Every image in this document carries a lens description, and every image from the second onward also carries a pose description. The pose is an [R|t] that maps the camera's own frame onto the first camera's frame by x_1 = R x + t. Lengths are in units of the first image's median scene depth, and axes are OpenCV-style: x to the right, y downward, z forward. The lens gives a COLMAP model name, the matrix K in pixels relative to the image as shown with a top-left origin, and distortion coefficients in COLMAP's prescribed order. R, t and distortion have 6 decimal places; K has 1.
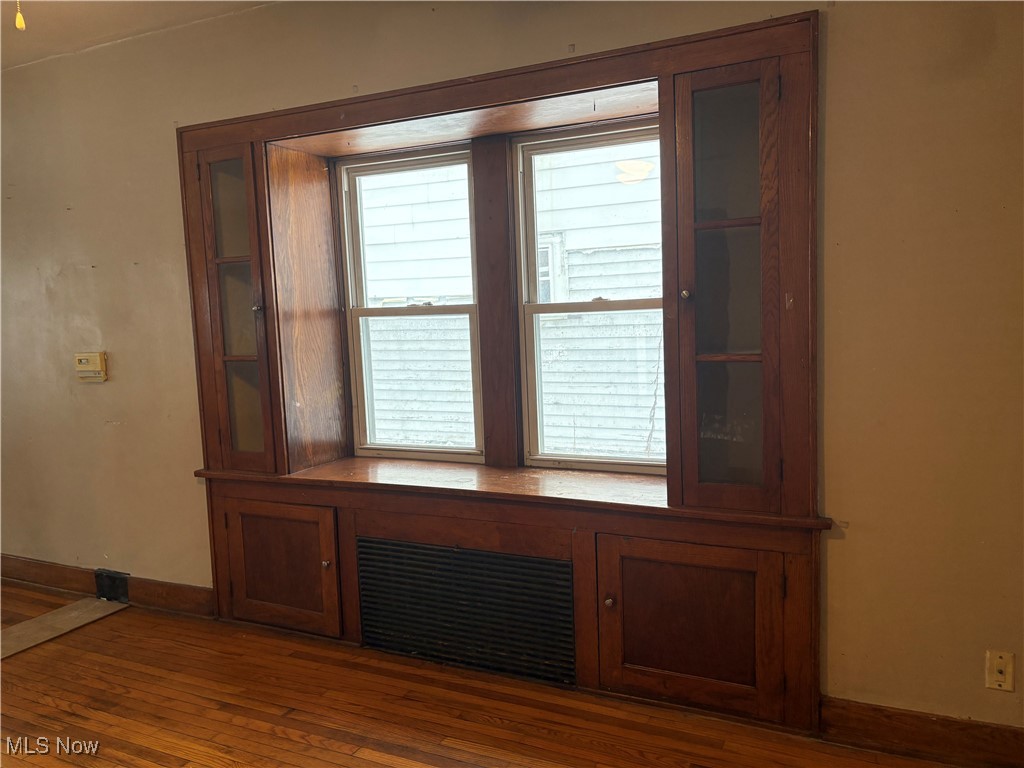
lens RADIAL K [[768.5, 0, 516.6], [0, 768.5, 390.2], [0, 0, 1]] dist [0.073597, -0.069837]
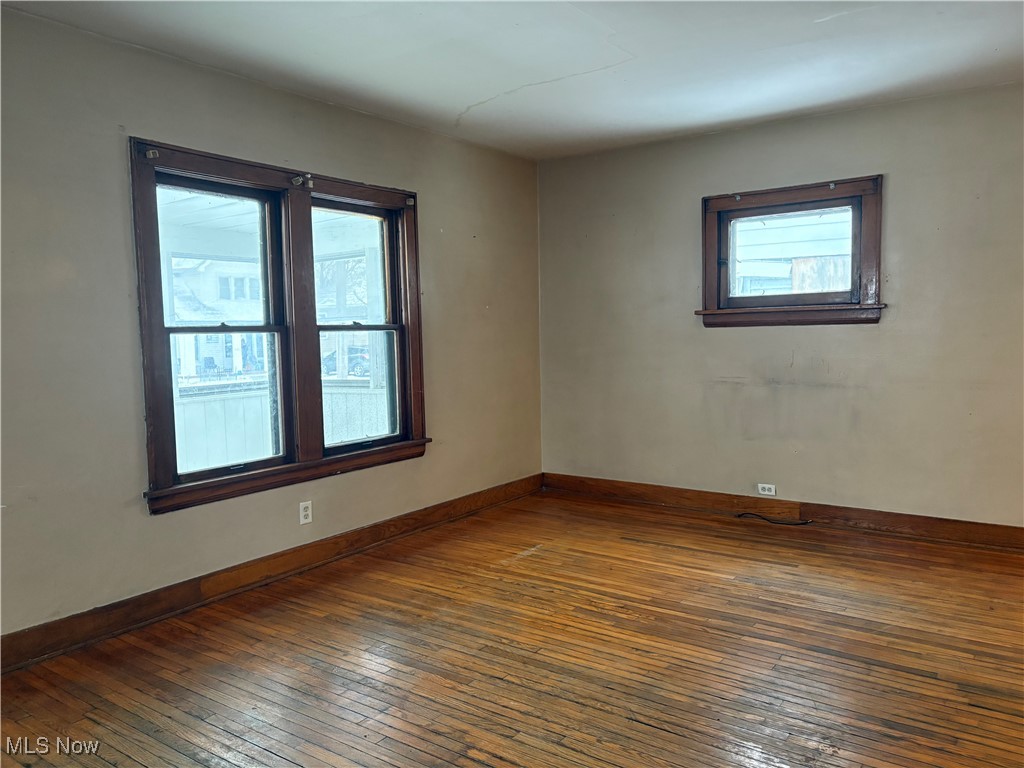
lens RADIAL K [[771.4, 0, 517.0], [0, 771.4, 395.0], [0, 0, 1]] dist [0.030802, -0.006700]
pose [[0.163322, -0.065175, 0.984418, -1.434795], [0.130647, 0.990457, 0.043899, 0.003006], [-0.977884, 0.121442, 0.170278, 0.426833]]
